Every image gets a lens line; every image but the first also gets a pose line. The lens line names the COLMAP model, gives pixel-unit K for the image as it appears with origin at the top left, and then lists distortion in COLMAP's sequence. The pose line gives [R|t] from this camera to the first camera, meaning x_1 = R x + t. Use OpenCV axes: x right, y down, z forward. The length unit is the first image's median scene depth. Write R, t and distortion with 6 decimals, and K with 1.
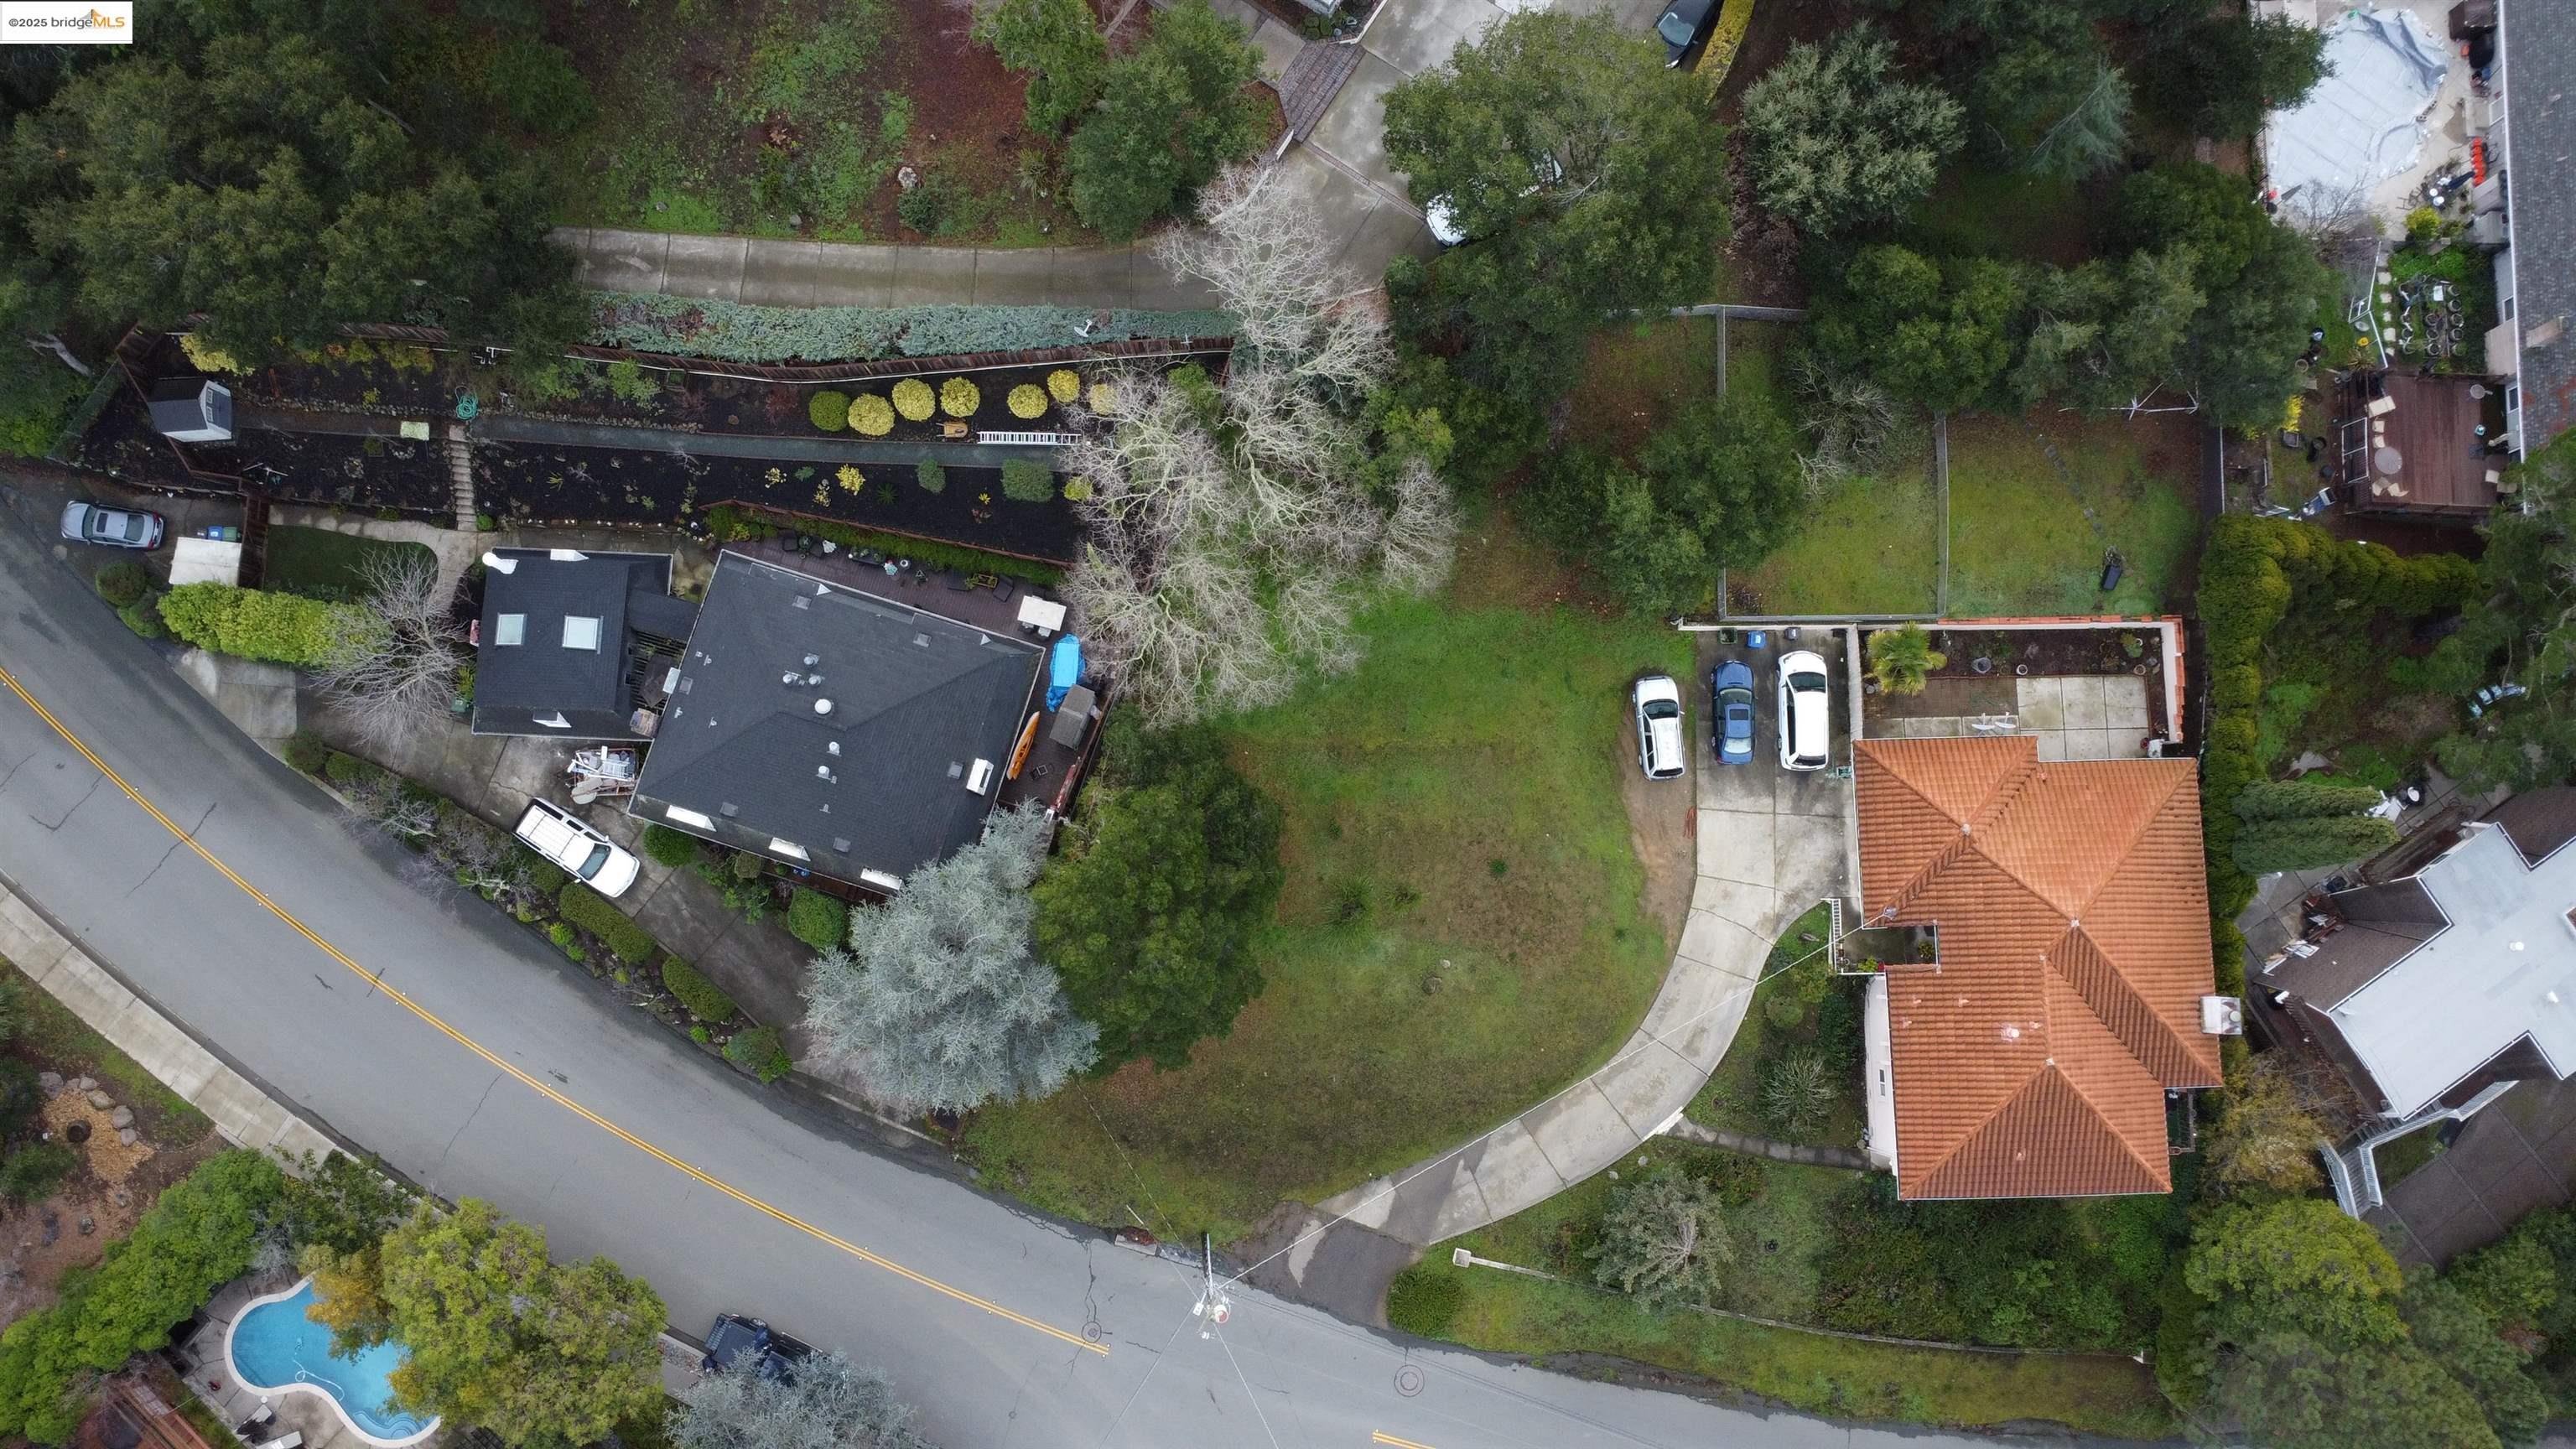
lens RADIAL K [[1848.7, 0, 1288.0], [0, 1848.7, 724.5], [0, 0, 1]] dist [-0.033320, -0.001064]
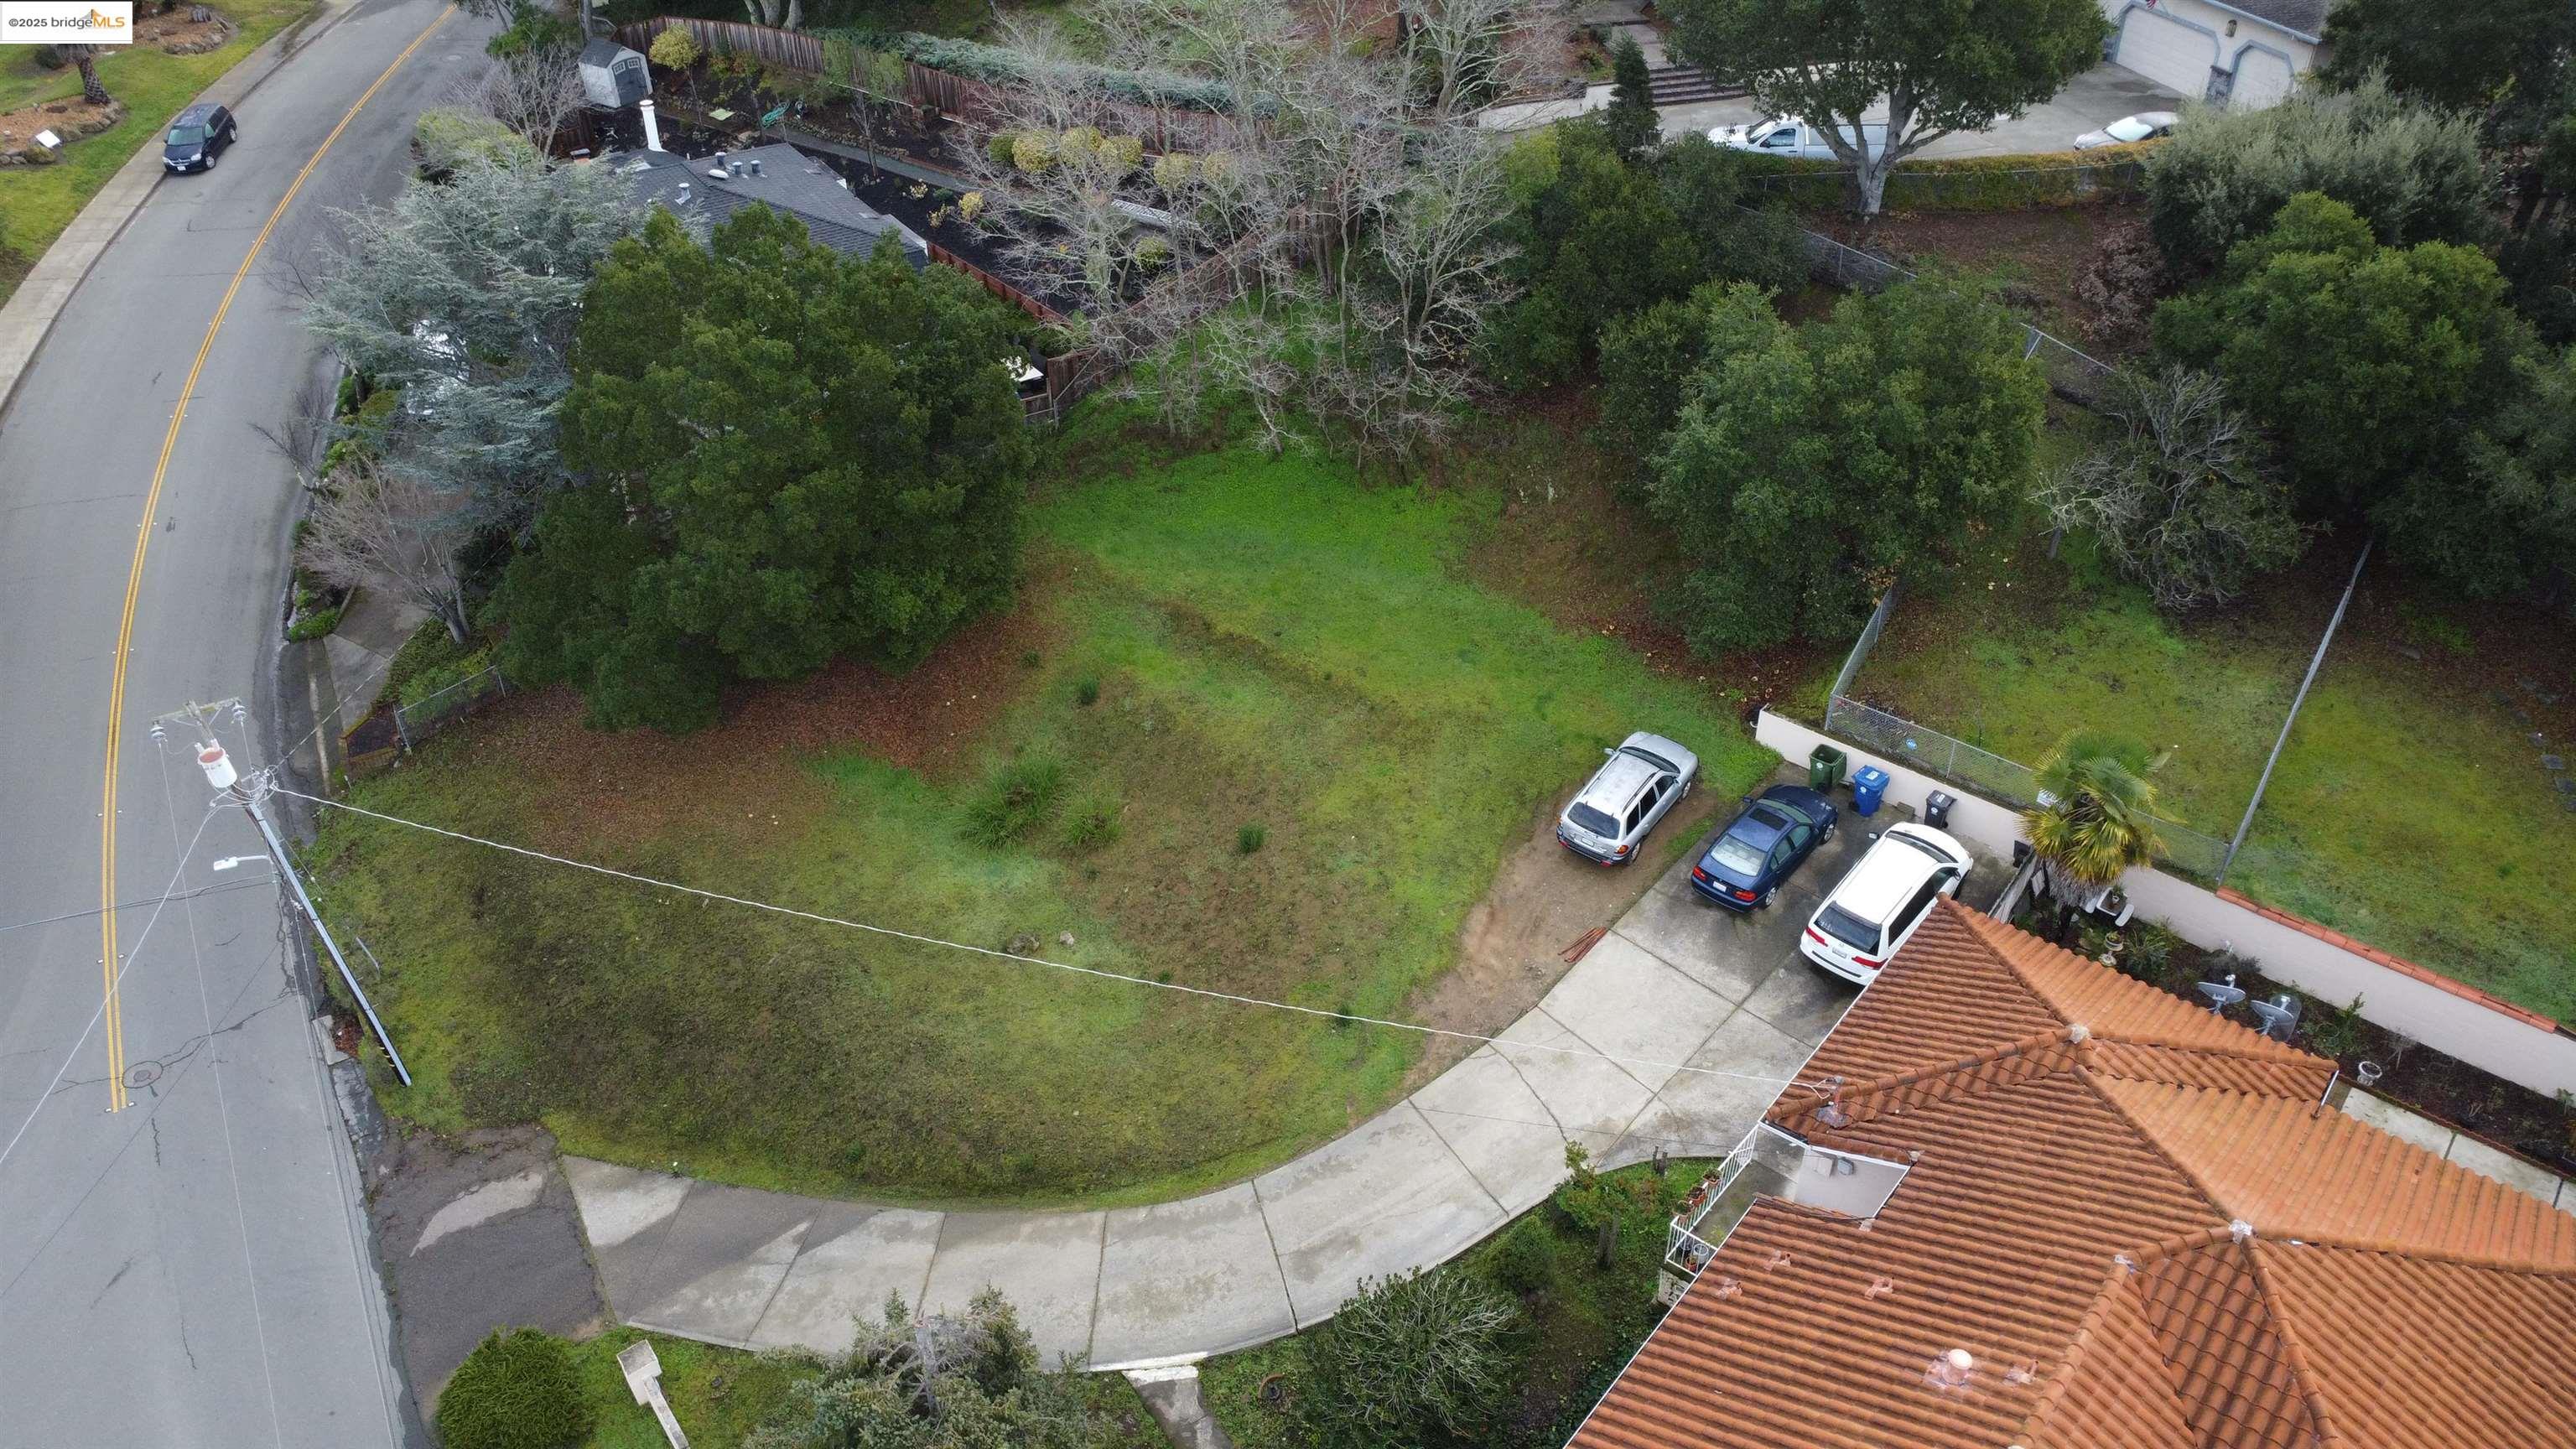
lens RADIAL K [[1848.7, 0, 1288.0], [0, 1848.7, 724.5], [0, 0, 1]] dist [-0.033320, -0.001064]
pose [[0.757916, 0.373396, -0.534920, 0.404081], [-0.646132, 0.542646, -0.536702, 0.346564], [0.089870, 0.752404, 0.652543, 0.604373]]
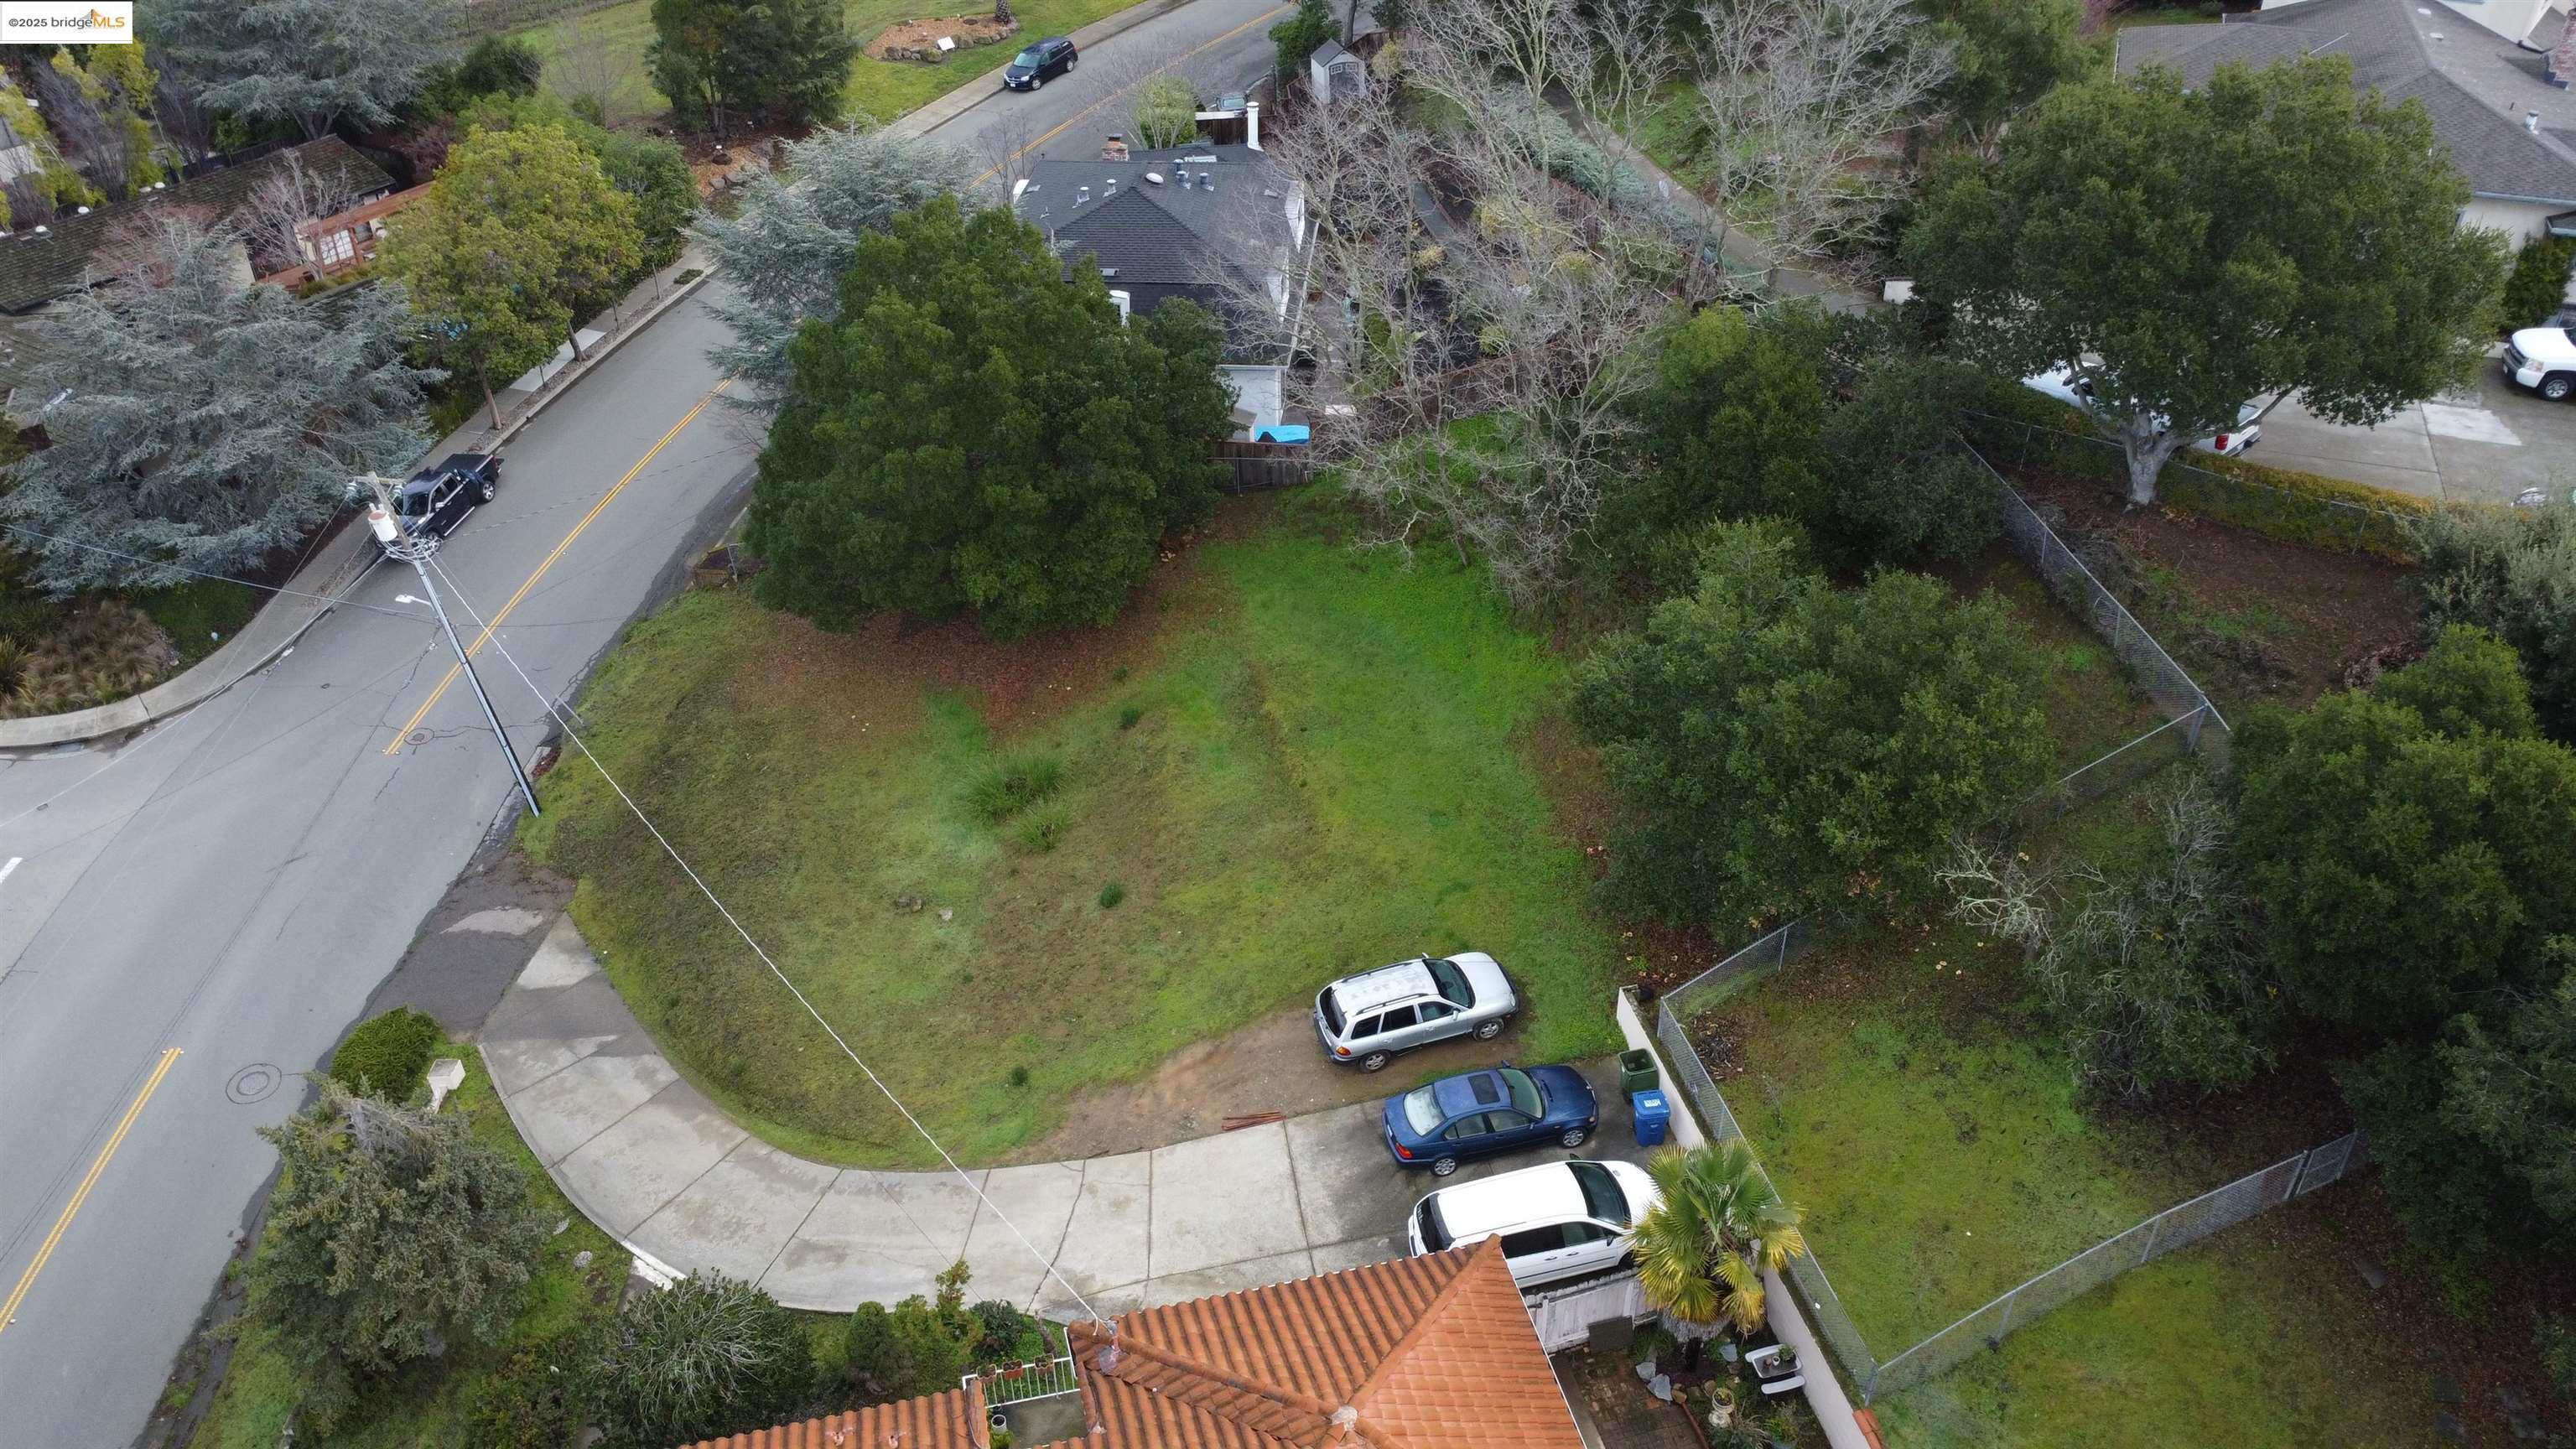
lens RADIAL K [[1848.7, 0, 1288.0], [0, 1848.7, 724.5], [0, 0, 1]] dist [-0.033320, -0.001064]
pose [[0.214292, 0.554505, -0.804117, 0.553135], [-0.967538, 0.233417, -0.096882, 0.066767], [0.133973, 0.798775, 0.586524, 0.620393]]
